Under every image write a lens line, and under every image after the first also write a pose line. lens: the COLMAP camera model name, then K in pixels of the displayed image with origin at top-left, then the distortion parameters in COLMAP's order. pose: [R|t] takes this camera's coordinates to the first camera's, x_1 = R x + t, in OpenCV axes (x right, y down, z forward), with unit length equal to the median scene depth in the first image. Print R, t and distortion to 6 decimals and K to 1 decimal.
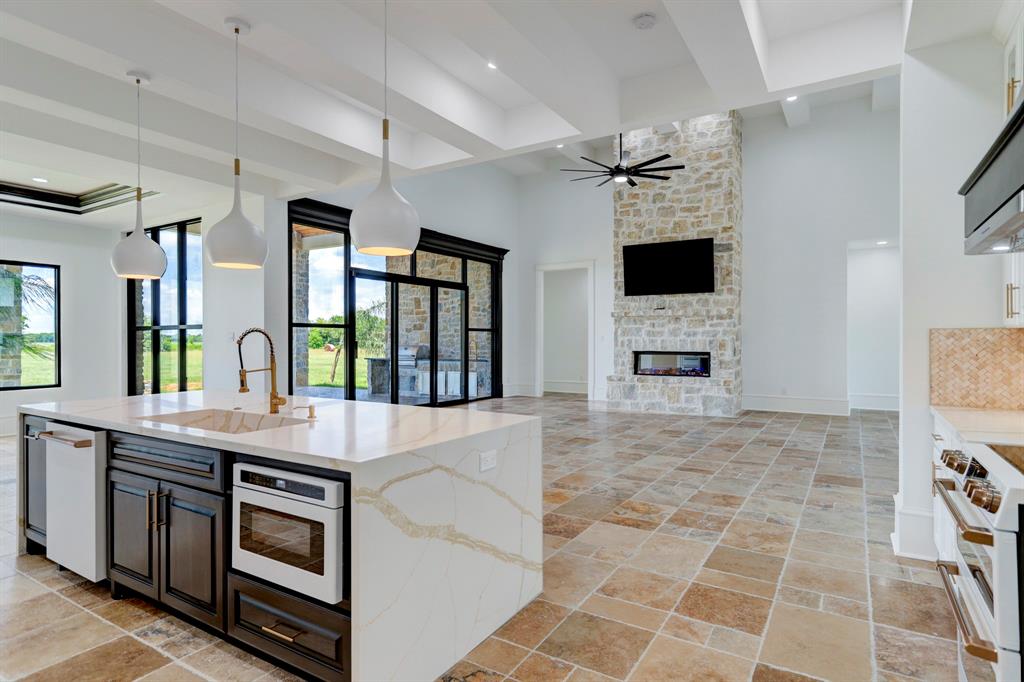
lens RADIAL K [[555.9, 0, 515.7], [0, 555.9, 343.7], [0, 0, 1]] dist [-0.001180, 0.000186]
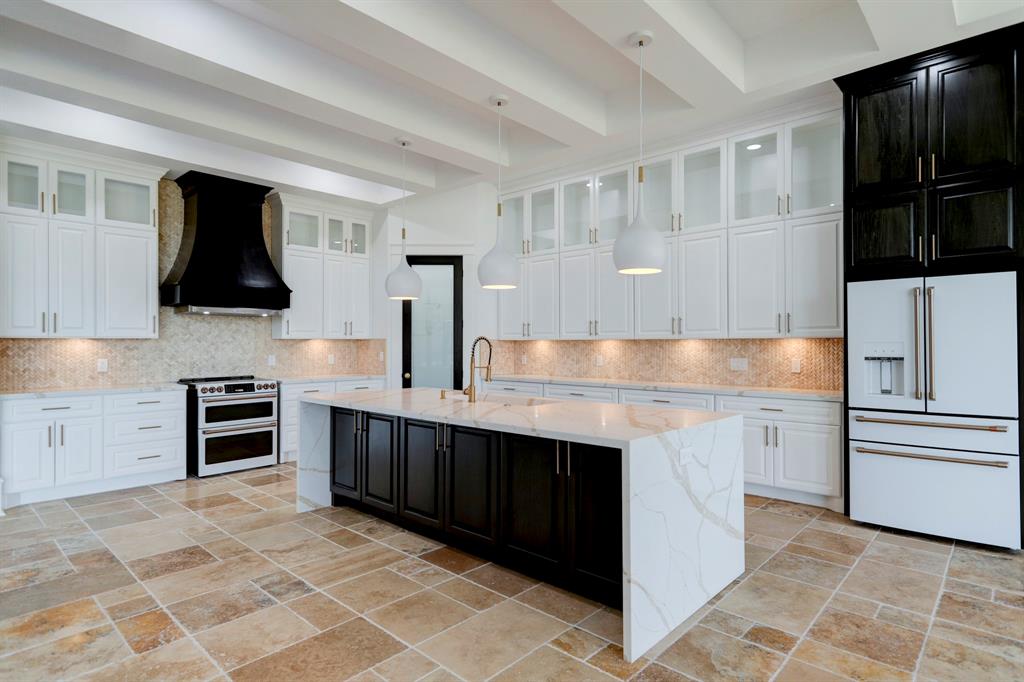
lens RADIAL K [[556.4, 0, 512.0], [0, 556.4, 341.0], [0, 0, 1]] dist [0.012888, 0.000472]
pose [[-0.980077, 0.003020, 0.198594, -0.237663], [0.003513, 0.999992, 0.002133, -0.005412], [-0.198586, 0.002788, -0.980080, 0.681041]]
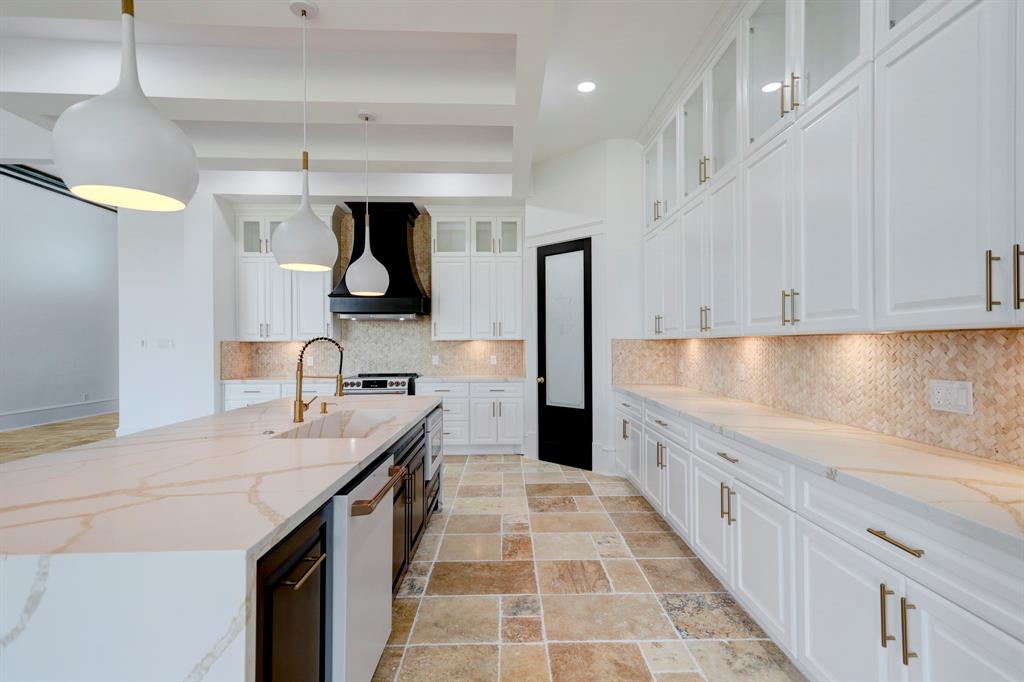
lens RADIAL K [[487.9, 0, 508.6], [0, 487.9, 341.5], [0, 0, 1]] dist [0.018113, 0.000567]
pose [[-0.527149, 0.008819, 0.849727, -0.418338], [0.011047, 0.999933, -0.003525, -0.002848], [-0.849701, 0.007529, -0.527210, 0.346090]]
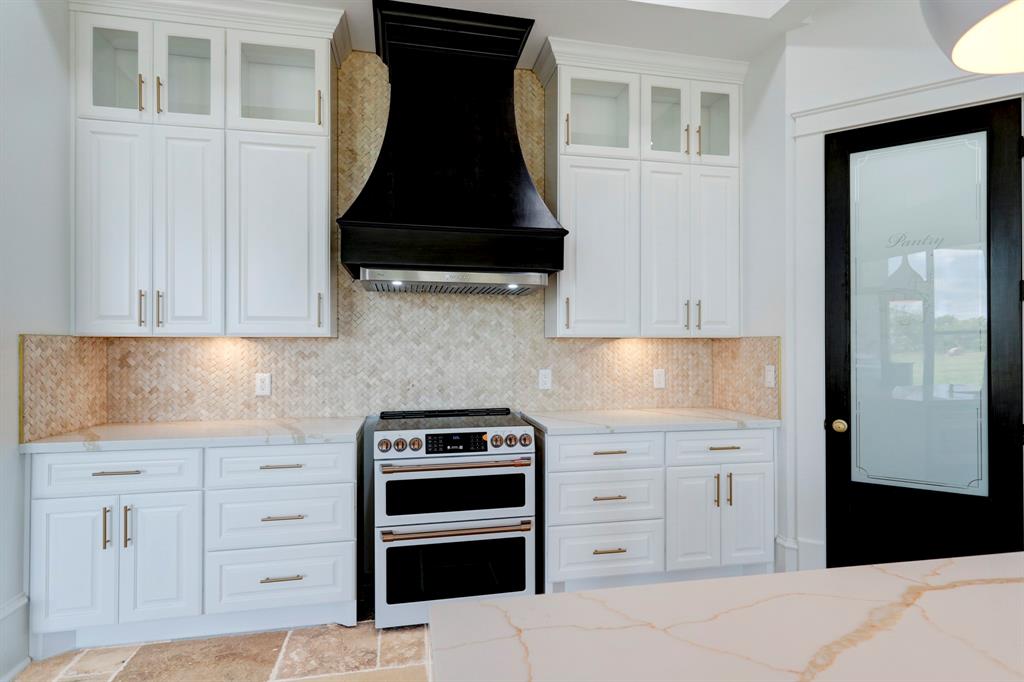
lens RADIAL K [[540.2, 0, 512.0], [0, 540.2, 341.0], [0, 0, 1]] dist [0.003480, 0.001176]
pose [[-0.685619, 0.008758, 0.727908, -0.057404], [0.005519, 0.999961, -0.006833, -0.003348], [-0.727940, -0.000667, -0.685641, 0.335239]]
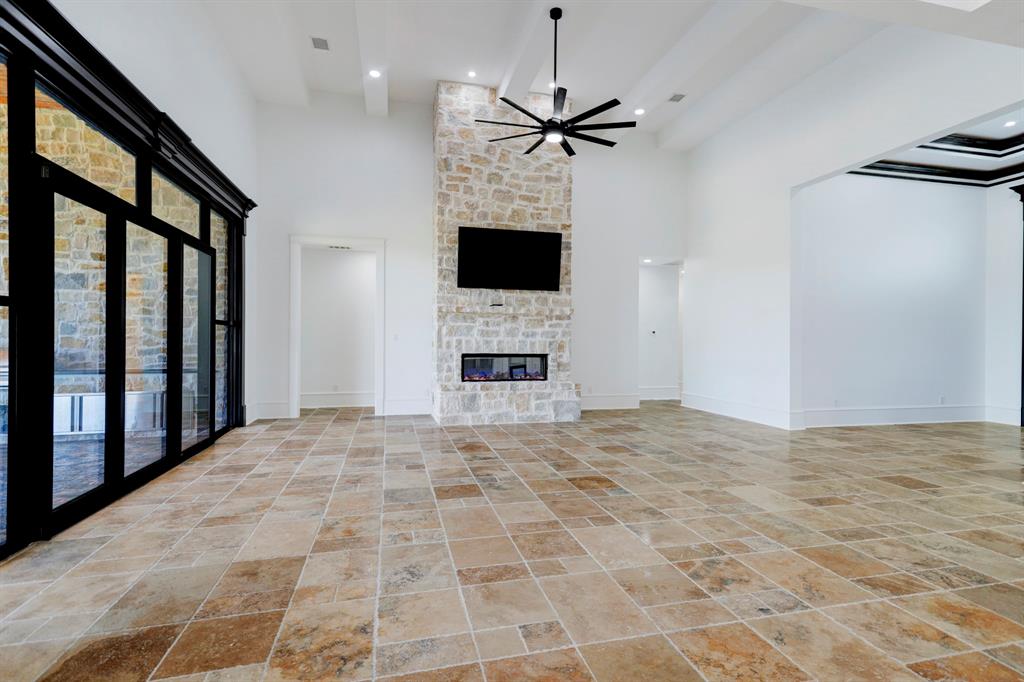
lens RADIAL K [[495.6, 0, 528.4], [0, 495.6, 341.0], [0, 0, 1]] dist [0.021925, 0.000910]
pose [[0.690439, 0.006882, 0.723358, -0.286960], [-0.002997, 0.999973, -0.006653, -0.001308], [-0.723384, 0.002426, 0.690442, 0.447884]]
